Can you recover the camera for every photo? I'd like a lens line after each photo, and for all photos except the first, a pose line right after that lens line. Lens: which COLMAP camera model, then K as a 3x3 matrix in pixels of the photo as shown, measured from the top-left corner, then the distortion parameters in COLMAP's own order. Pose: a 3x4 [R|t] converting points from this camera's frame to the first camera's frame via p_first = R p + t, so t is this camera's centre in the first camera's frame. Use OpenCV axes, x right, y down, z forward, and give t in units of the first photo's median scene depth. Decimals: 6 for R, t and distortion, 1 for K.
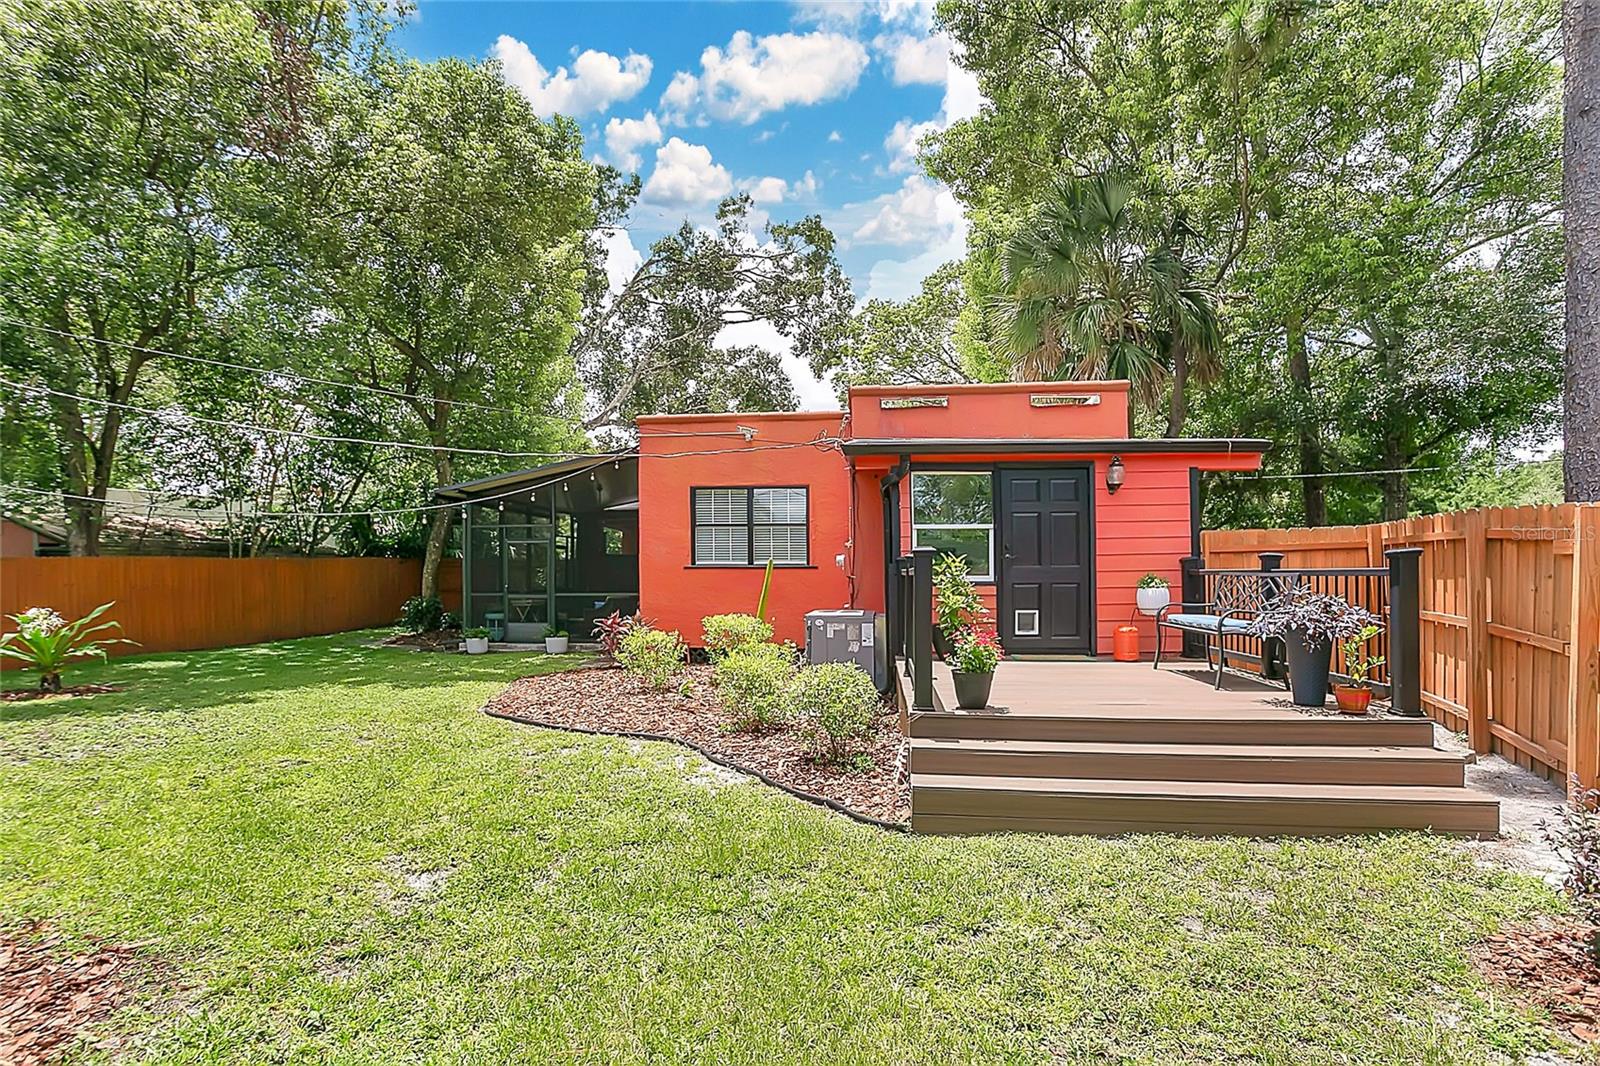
lens RADIAL K [[797.8, 0, 798.7], [0, 797.8, 548.8], [0, 0, 1]] dist [-0.001813, -0.000062]
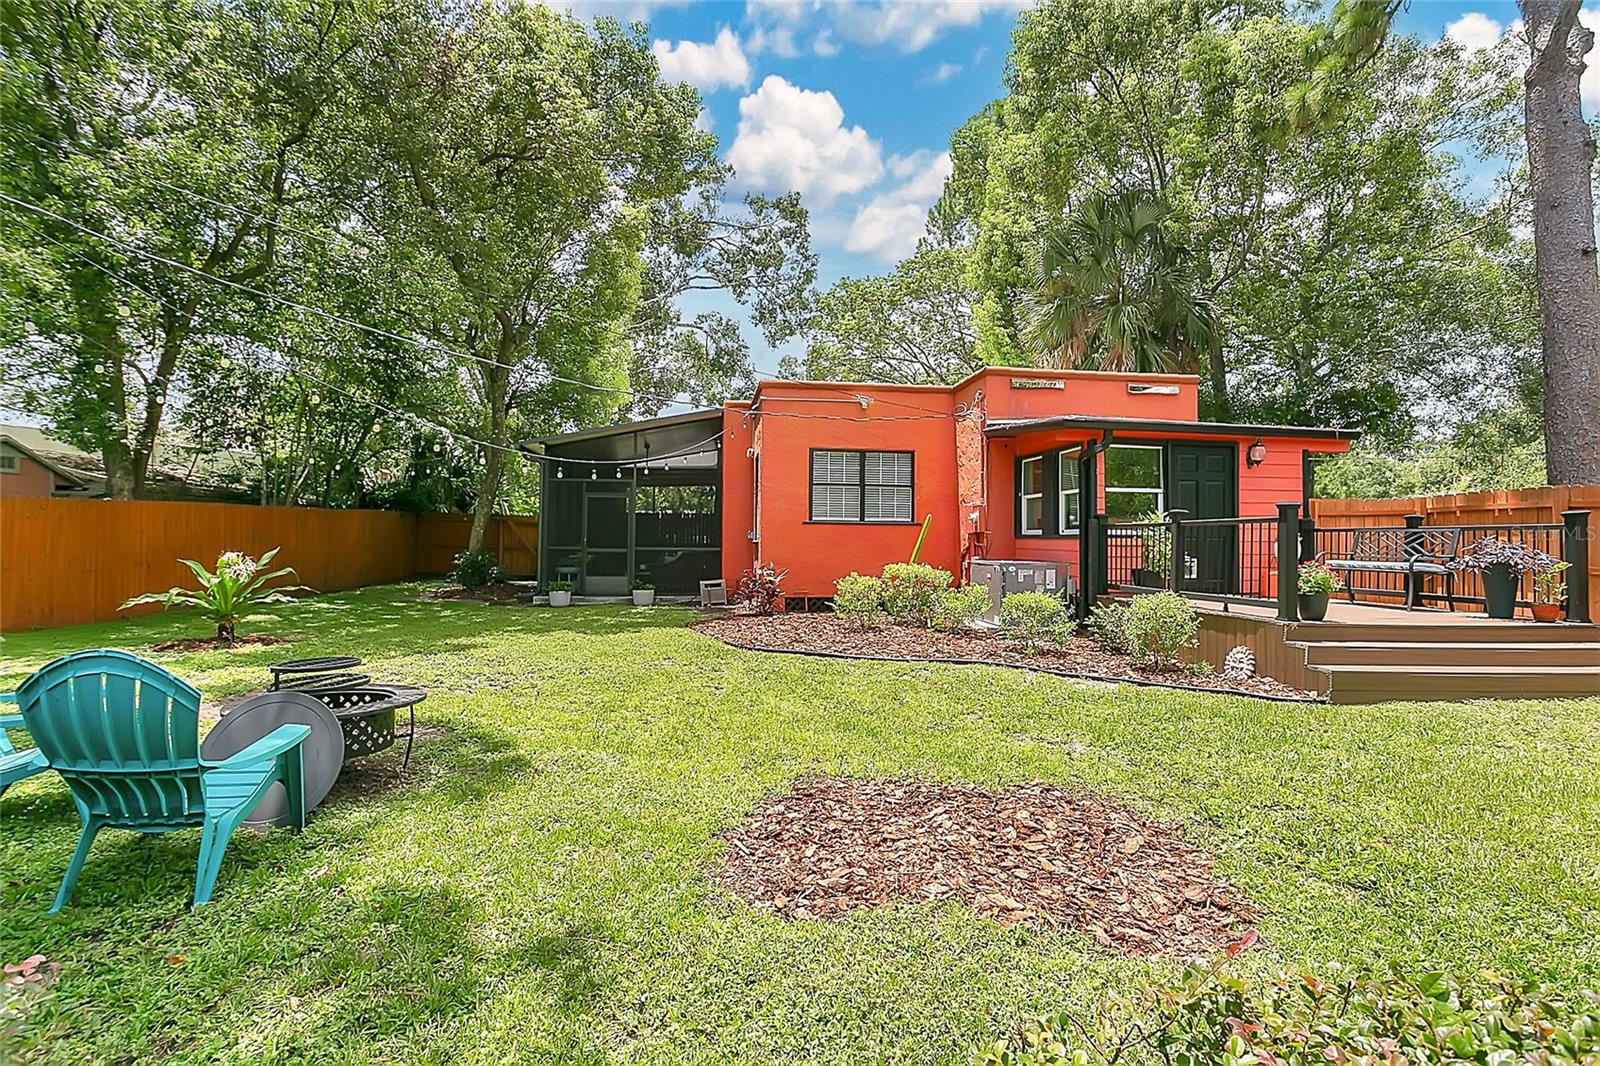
lens RADIAL K [[793.9, 0, 800.0], [0, 793.9, 533.0], [0, 0, 1]] dist [-0.000894, -0.000014]
pose [[0.975083, 0.013987, 0.221399, -0.324632], [-0.018802, 0.999630, 0.019654, 0.013235], [-0.221043, -0.023327, 0.974985, -0.043283]]
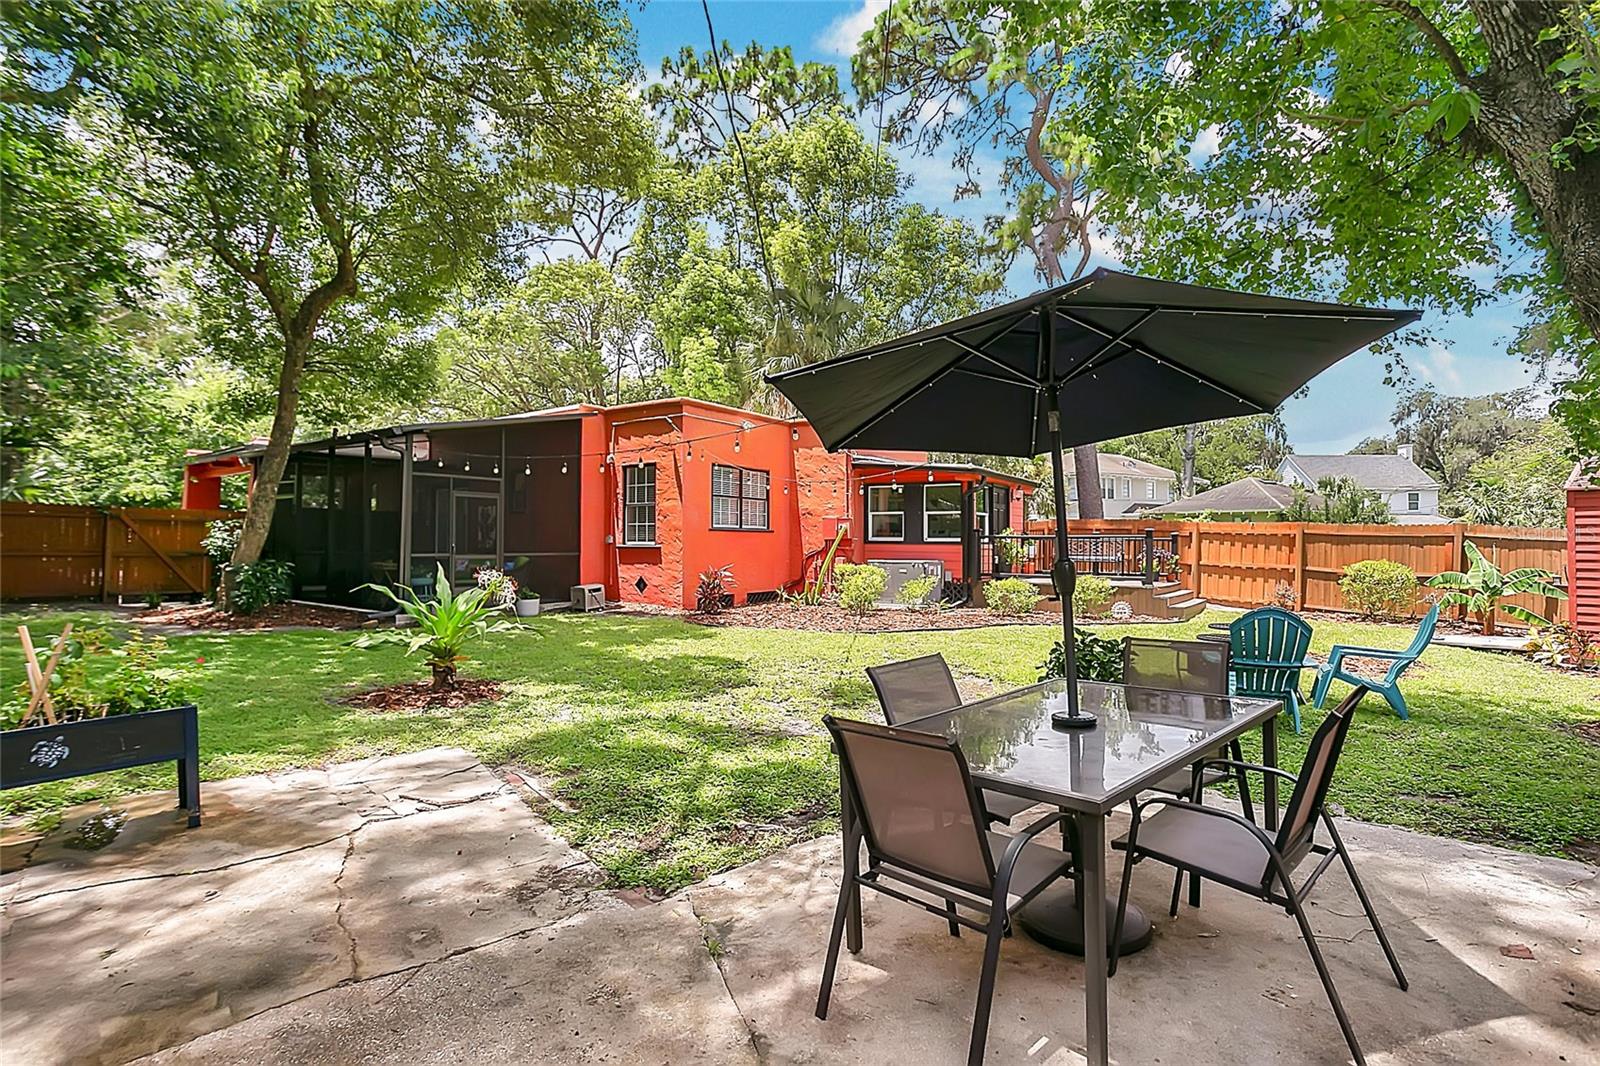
lens RADIAL K [[797.8, 0, 798.7], [0, 797.8, 548.8], [0, 0, 1]] dist [-0.001813, -0.000062]
pose [[0.497455, 0.005740, 0.867471, -0.946532], [-0.034061, 0.999336, 0.012919, 0.026995], [-0.866821, -0.035974, 0.497320, 0.232704]]
